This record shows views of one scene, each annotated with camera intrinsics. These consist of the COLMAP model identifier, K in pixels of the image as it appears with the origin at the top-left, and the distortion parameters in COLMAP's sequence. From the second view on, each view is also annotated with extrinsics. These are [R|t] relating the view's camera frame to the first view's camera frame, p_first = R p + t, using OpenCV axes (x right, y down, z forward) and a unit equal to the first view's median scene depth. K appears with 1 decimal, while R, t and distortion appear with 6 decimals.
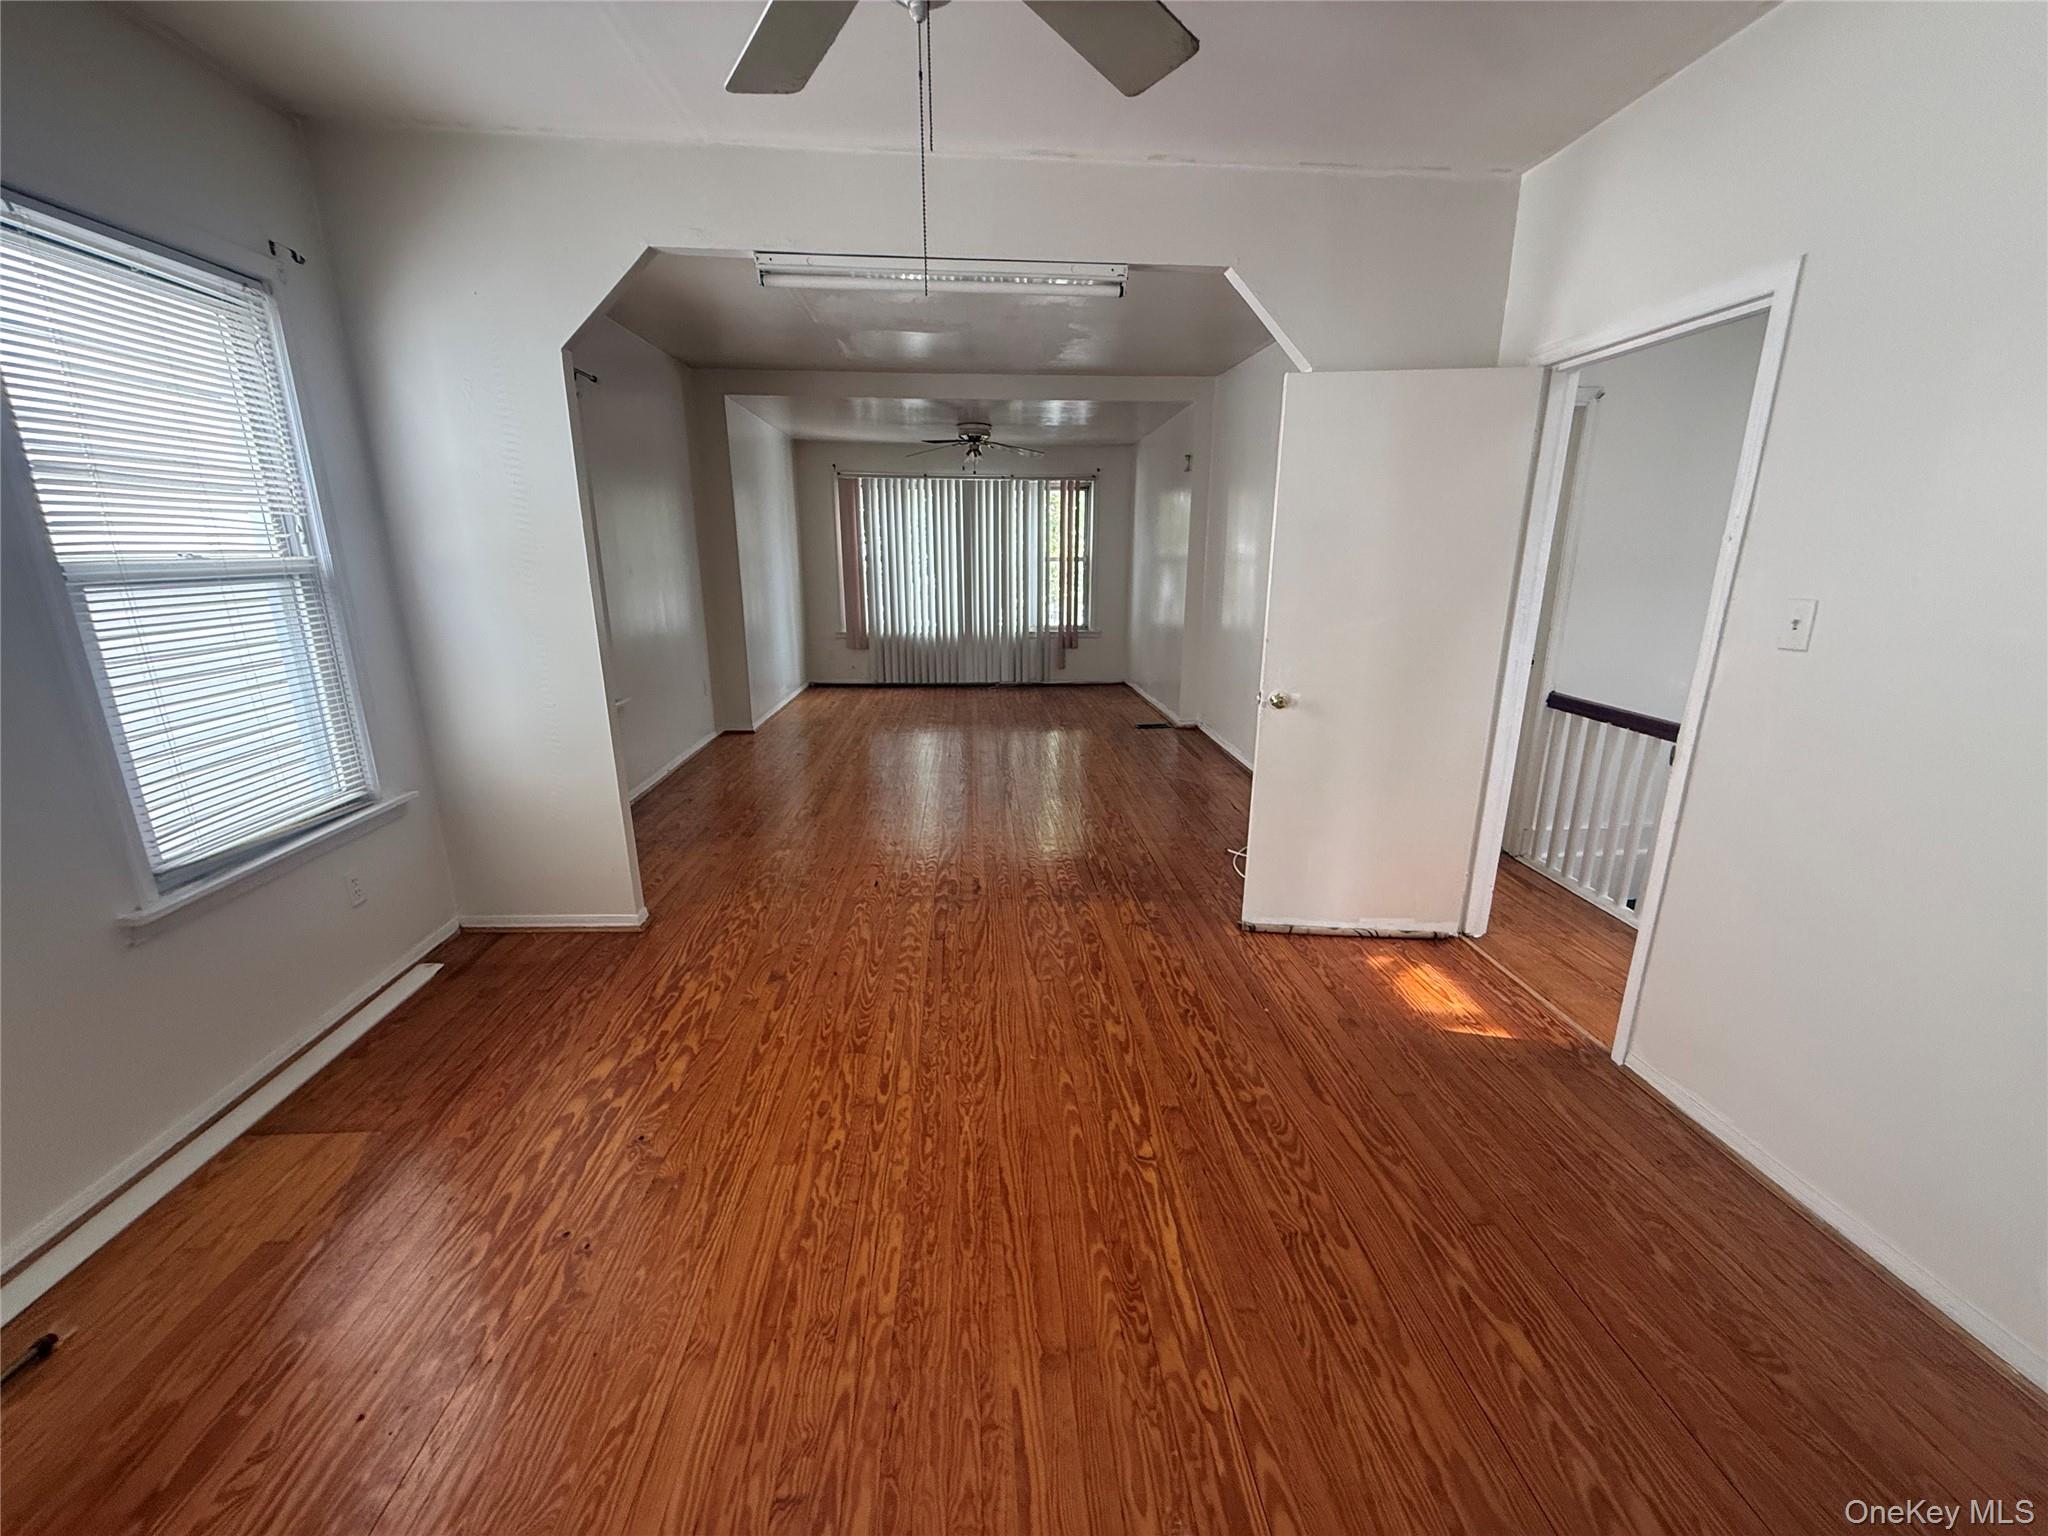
lens RADIAL K [[825.0, 0, 1024.0], [0, 825.0, 768.0], [0, 0, 1]] dist [0.016974, -0.000031]
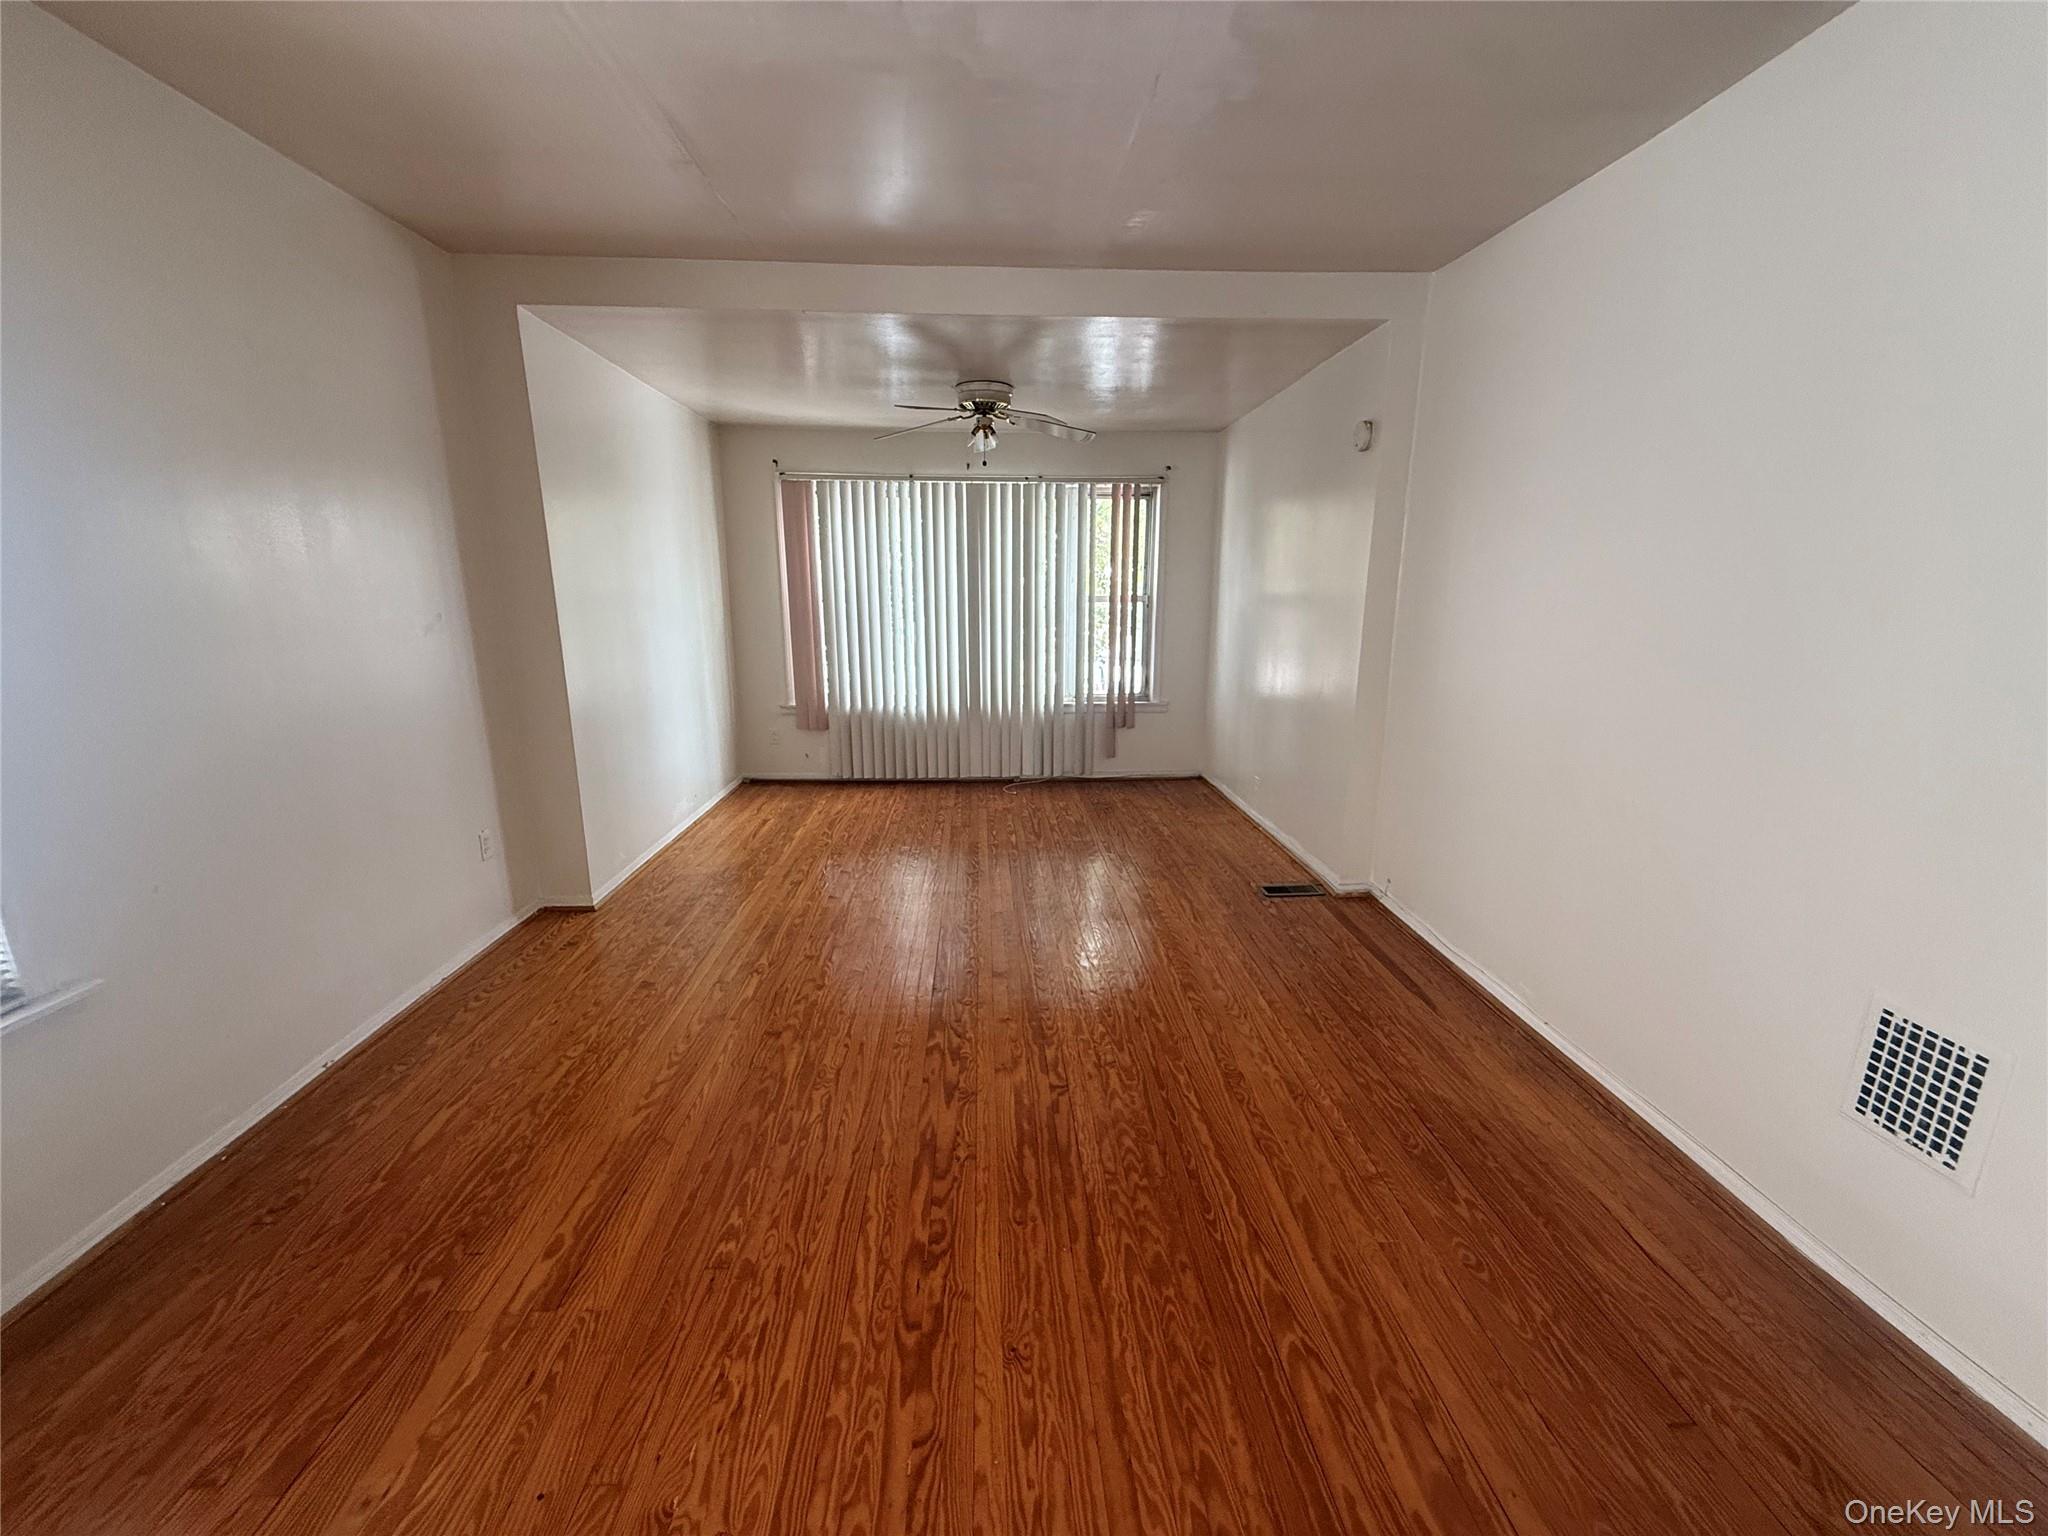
lens RADIAL K [[817.7, 0, 1020.2], [0, 817.7, 766.1], [0, 0, 1]] dist [-0.000052, -0.000037]
pose [[0.999864, 0.001019, -0.016433, -0.019337], [-0.001569, 0.999439, -0.033451, -0.094765], [0.016390, 0.033472, 0.999305, 0.338651]]
